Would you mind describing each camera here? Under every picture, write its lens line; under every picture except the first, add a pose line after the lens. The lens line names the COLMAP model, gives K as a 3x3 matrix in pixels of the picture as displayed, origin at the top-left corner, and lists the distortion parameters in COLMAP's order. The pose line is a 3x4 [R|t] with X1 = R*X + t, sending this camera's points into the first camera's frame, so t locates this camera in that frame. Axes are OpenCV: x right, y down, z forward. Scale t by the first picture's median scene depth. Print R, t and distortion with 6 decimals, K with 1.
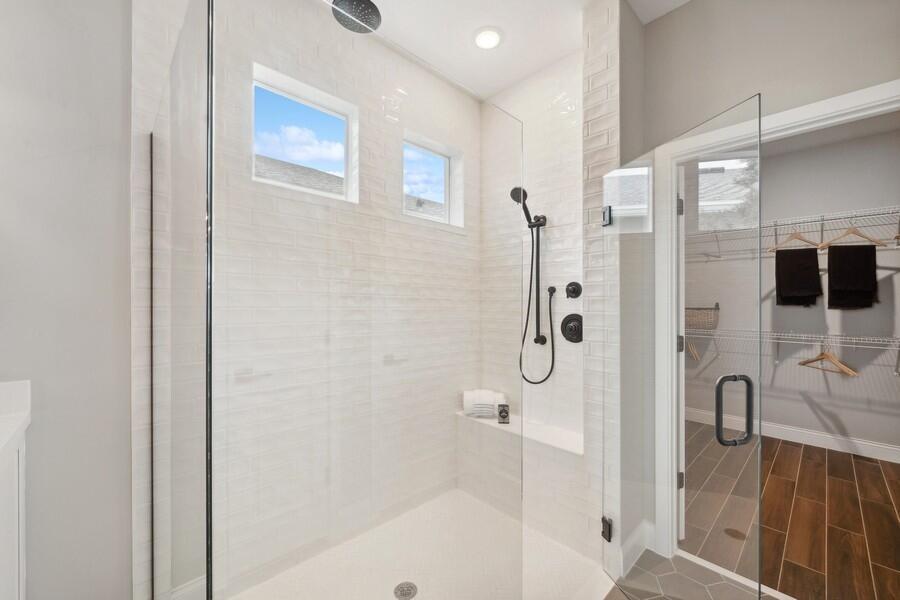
lens RADIAL K [[357.5, 0, 450.0], [0, 357.5, 300.0], [0, 0, 1]] dist [-0.000006, 0.000020]
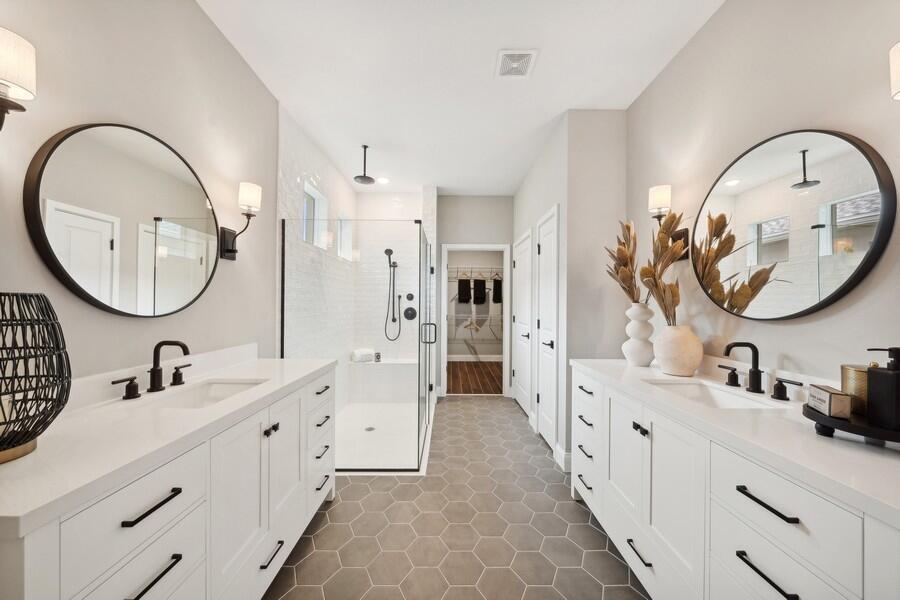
lens RADIAL K [[306.3, 0, 450.3], [0, 306.3, 303.0], [0, 0, 1]] dist [-0.000192, -0.000035]
pose [[0.691686, -0.008003, 0.722154, -0.635628], [-0.002882, 0.999900, 0.013843, -0.012048], [-0.722193, -0.011656, 0.691594, -0.387022]]
